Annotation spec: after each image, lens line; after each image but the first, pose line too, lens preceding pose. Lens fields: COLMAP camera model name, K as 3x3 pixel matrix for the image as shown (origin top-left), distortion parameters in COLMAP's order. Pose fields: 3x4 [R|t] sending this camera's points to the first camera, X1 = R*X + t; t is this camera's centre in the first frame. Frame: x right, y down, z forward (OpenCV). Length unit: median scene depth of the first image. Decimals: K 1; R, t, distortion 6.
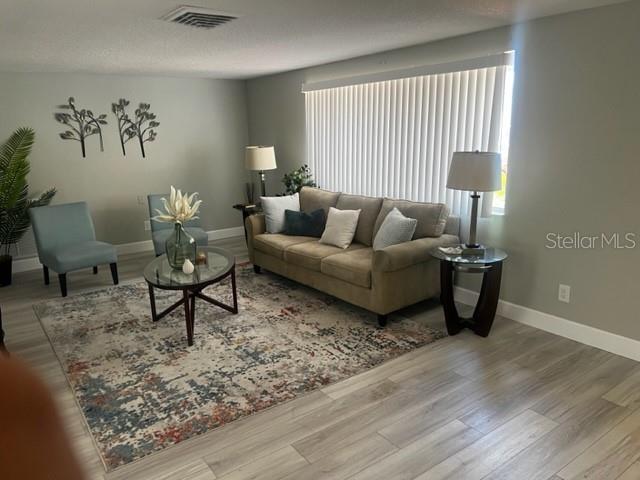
lens RADIAL K [[484.7, 0, 319.9], [0, 484.7, 242.8], [0, 0, 1]] dist [0.032348, -0.015592]
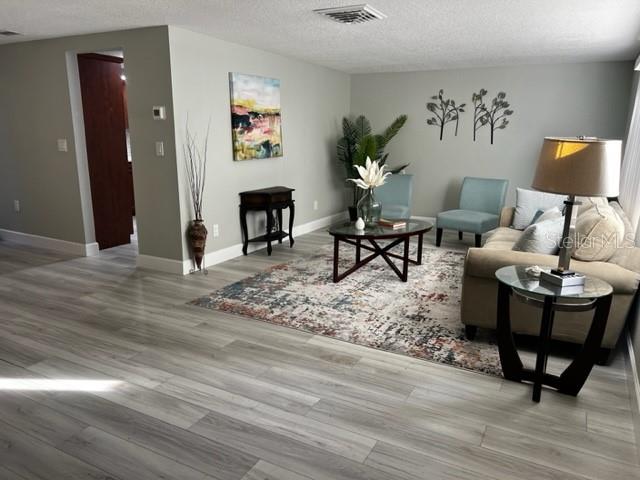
lens RADIAL K [[484.7, 0, 319.1], [0, 484.7, 238.7], [0, 0, 1]] dist [0.032348, -0.015592]
pose [[0.433324, 0.228227, -0.871862, 0.738490], [-0.237181, 0.962181, 0.133988, -0.051616], [0.869468, 0.148729, 0.471067, 0.348110]]
